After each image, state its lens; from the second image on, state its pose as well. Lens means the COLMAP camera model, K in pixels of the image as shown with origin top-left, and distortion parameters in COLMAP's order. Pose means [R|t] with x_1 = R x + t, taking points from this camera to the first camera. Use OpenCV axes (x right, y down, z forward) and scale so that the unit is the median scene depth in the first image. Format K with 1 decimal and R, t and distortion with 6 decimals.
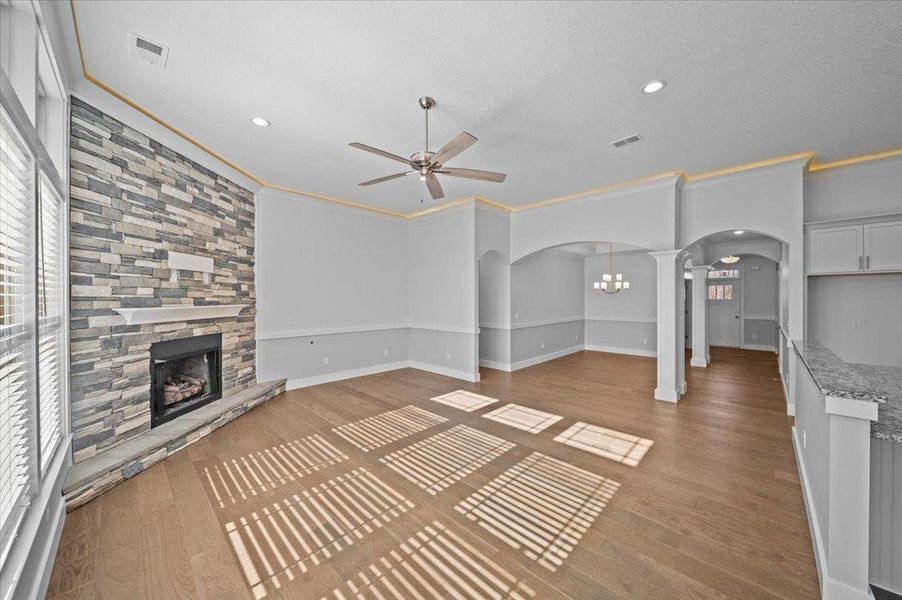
lens RADIAL K [[321.1, 0, 454.3], [0, 321.1, 298.5], [0, 0, 1]] dist [0.000111, -0.000095]
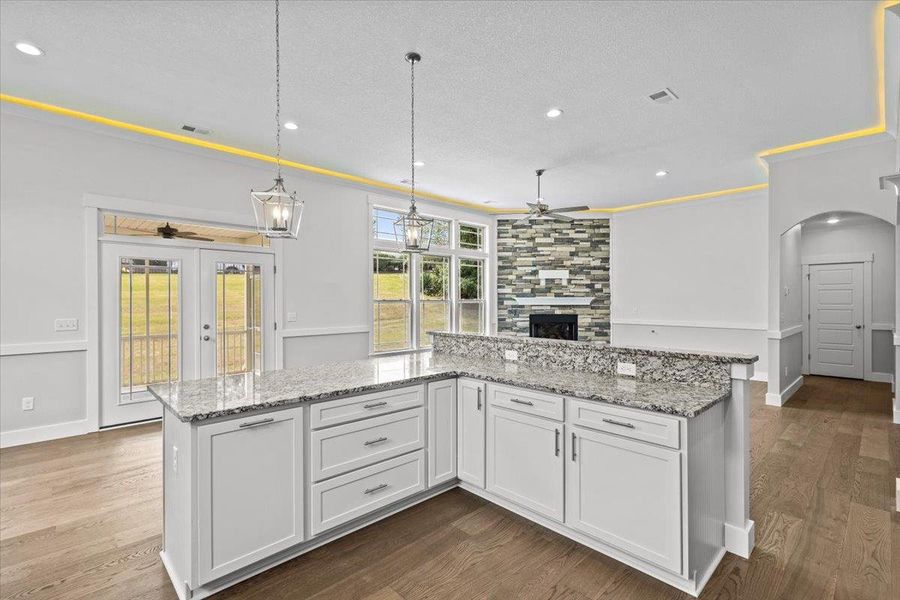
lens RADIAL K [[417.2, 0, 452.5], [0, 417.2, 299.5], [0, 0, 1]] dist [0.026793, -0.007785]
pose [[-0.026285, 0.000222, -0.999654, 1.553817], [0.000893, 1.000000, 0.000198, 0.032282], [0.999654, -0.000887, -0.026285, 0.459966]]
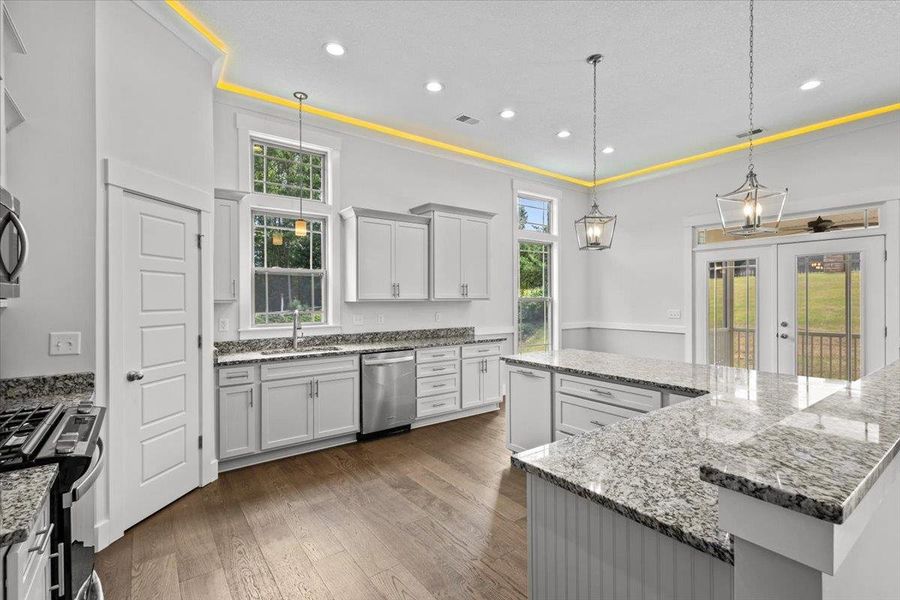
lens RADIAL K [[417.2, 0, 452.5], [0, 417.2, 299.5], [0, 0, 1]] dist [0.026793, -0.007785]
pose [[-0.987806, 0.002437, 0.155674, 1.043032], [0.003120, 0.999987, 0.004143, 0.034392], [-0.155661, 0.004578, -0.987800, 1.069878]]
